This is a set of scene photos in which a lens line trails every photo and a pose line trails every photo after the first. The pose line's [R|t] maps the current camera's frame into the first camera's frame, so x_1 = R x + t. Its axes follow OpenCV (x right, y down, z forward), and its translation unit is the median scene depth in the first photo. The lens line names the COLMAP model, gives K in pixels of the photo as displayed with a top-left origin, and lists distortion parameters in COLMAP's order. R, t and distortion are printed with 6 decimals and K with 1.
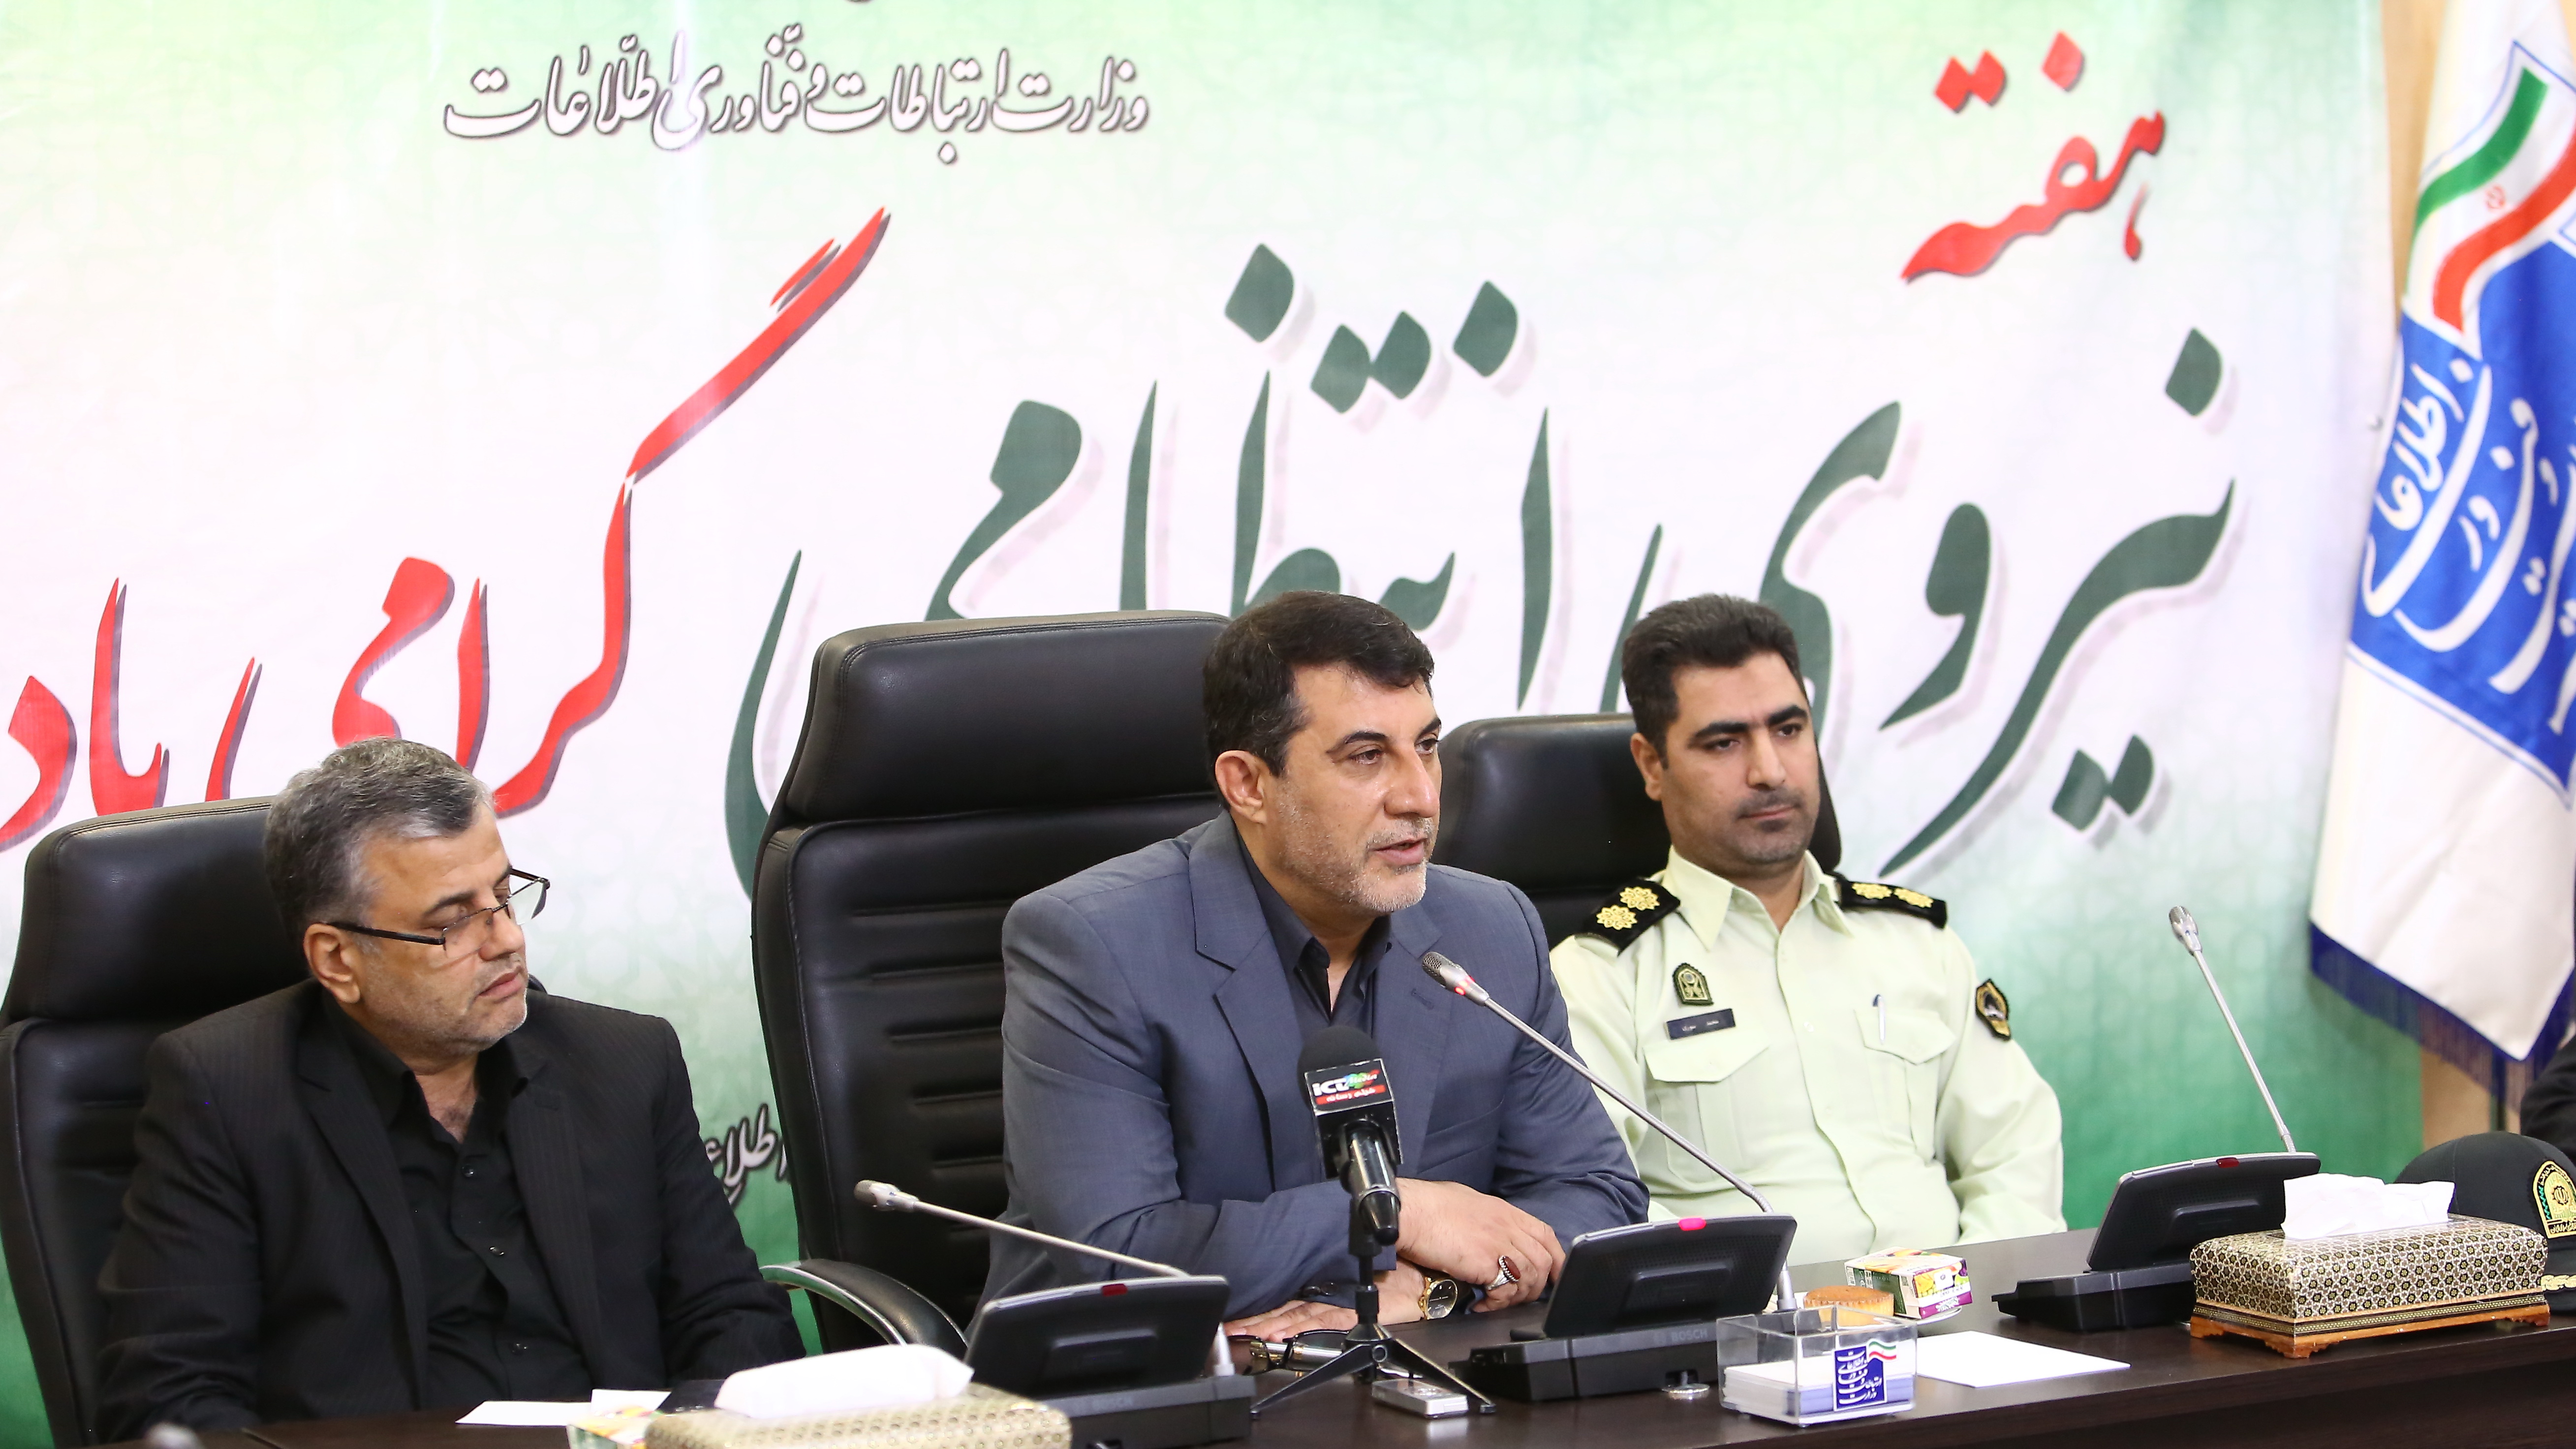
lens RADIAL K [[5772.6, 0, 1288.0], [0, 5772.6, 724.5], [0, 0, 1]] dist [-0.308036, -0.375155]
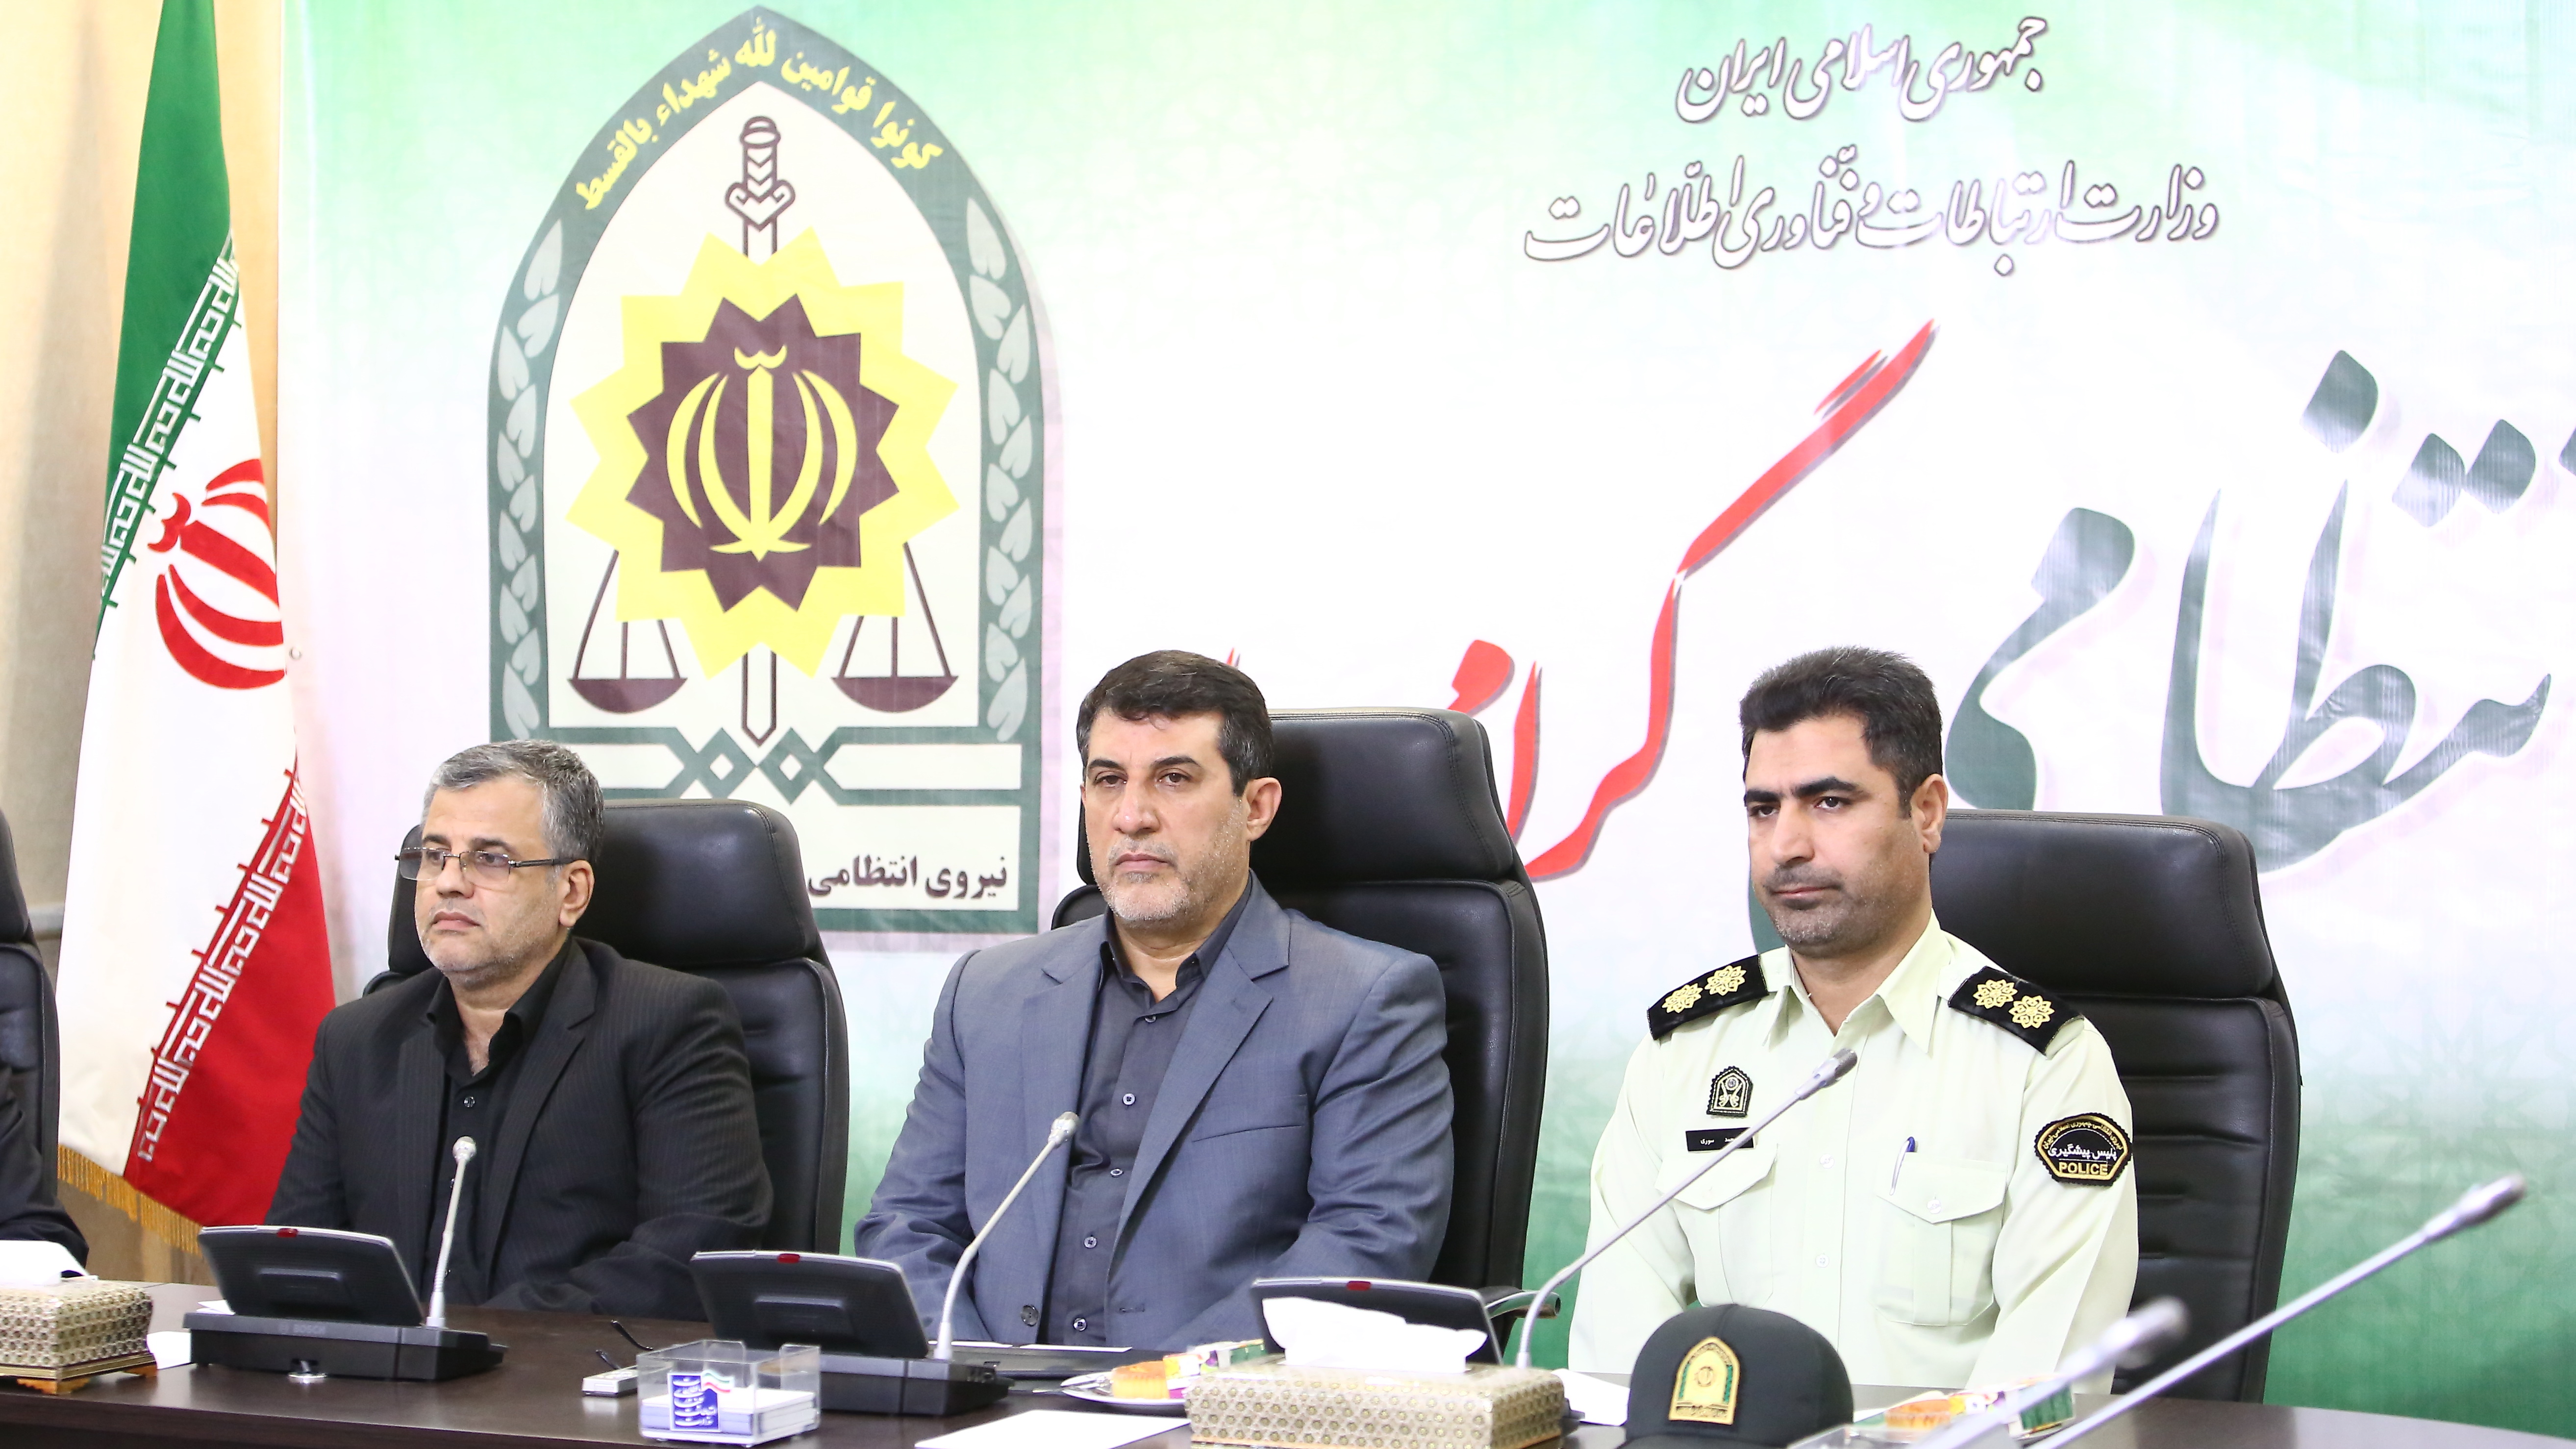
lens RADIAL K [[5772.9, 0, 1288.0], [0, 5772.9, 724.5], [0, 0, 1]] dist [-0.308036, -0.375155]
pose [[0.598247, 0.037897, -0.800415, 0.687559], [-0.051616, 0.998629, 0.008703, -0.020004], [0.799648, 0.036108, 0.599383, 0.289305]]
